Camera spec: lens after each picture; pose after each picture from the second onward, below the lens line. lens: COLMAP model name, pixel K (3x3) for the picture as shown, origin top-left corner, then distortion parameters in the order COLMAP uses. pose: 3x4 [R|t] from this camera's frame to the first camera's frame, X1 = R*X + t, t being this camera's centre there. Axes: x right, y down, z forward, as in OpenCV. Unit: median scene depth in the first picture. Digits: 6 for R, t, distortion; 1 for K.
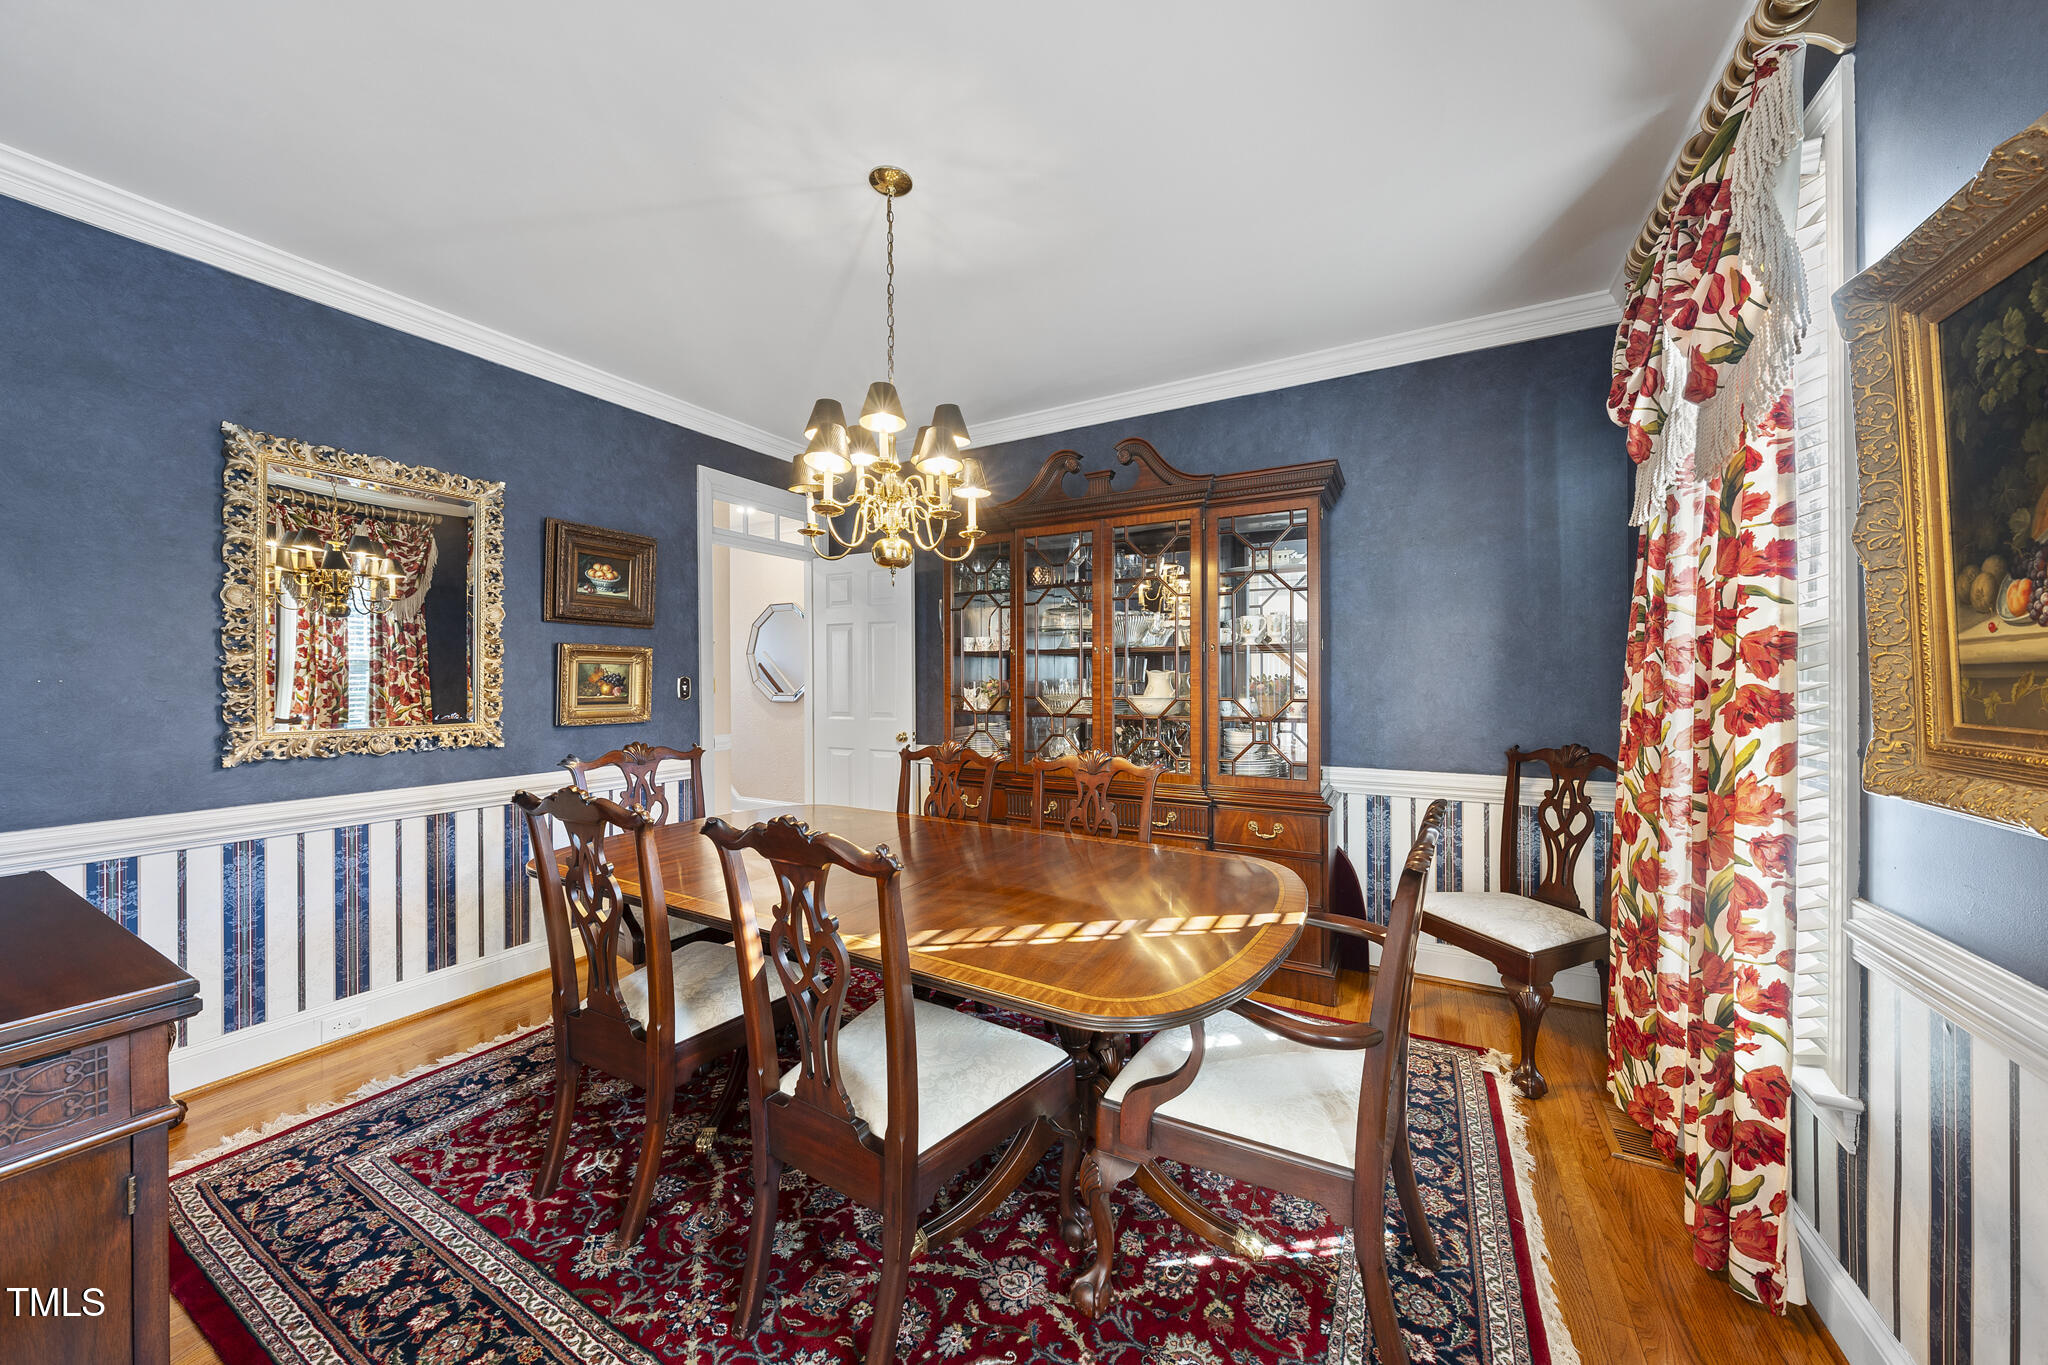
lens RADIAL K [[703.0, 0, 1023.1], [0, 703.0, 681.6], [0, 0, 1]] dist [-0.001176, 0.000444]
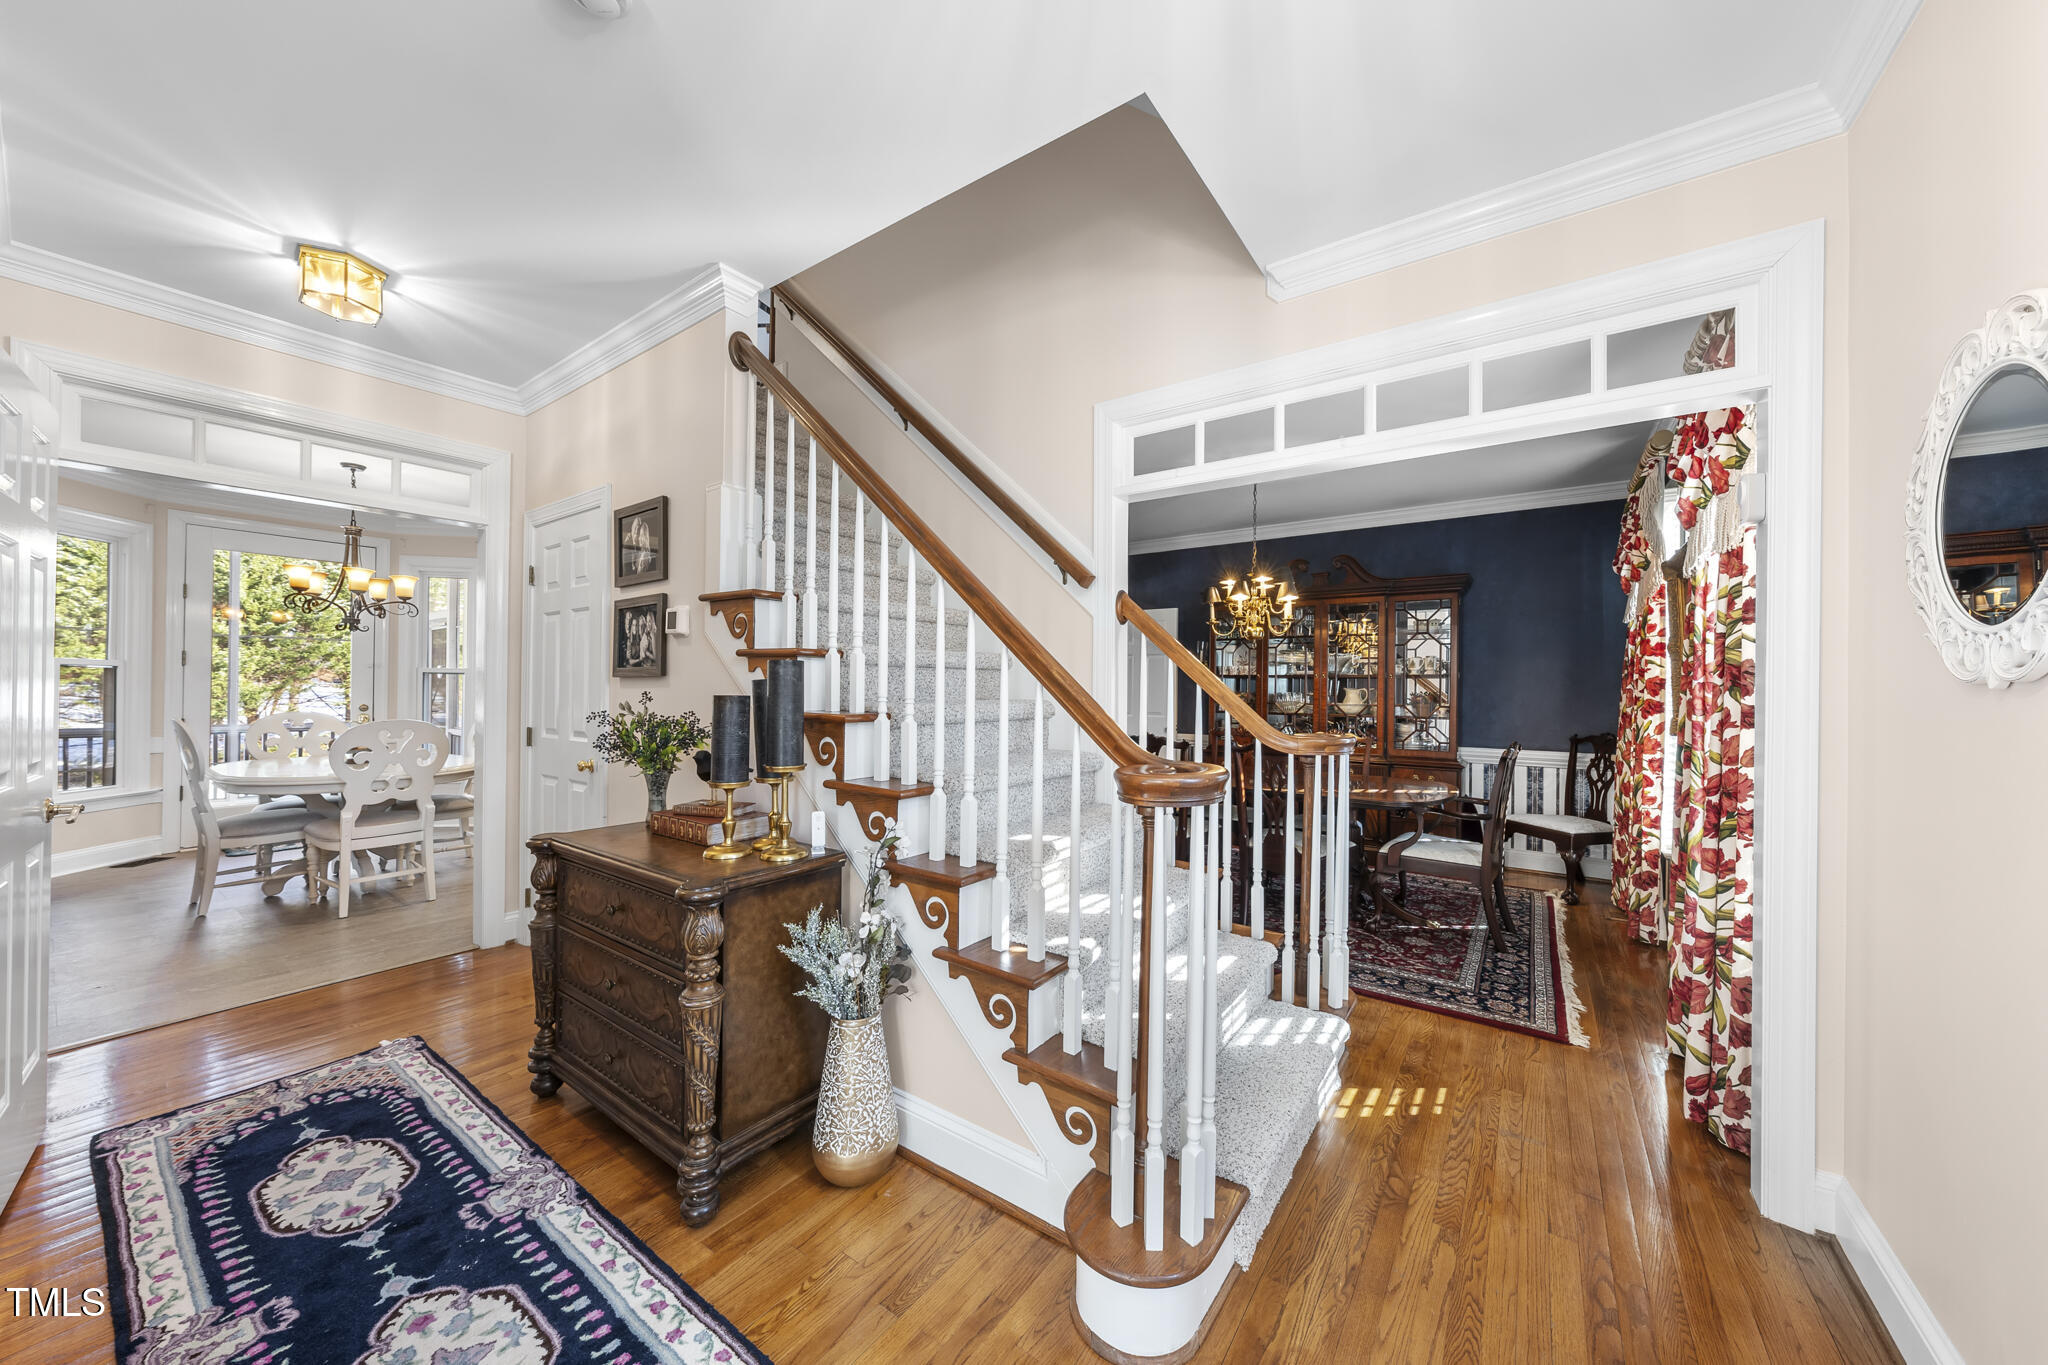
lens RADIAL K [[703.0, 0, 1037.1], [0, 703.0, 689.5], [0, 0, 1]] dist [-0.001176, 0.000444]
pose [[0.994205, 0.015761, -0.106337, -0.631674], [-0.016498, 0.999846, -0.006057, 0.015803], [0.106225, 0.007776, 0.994312, -1.246146]]
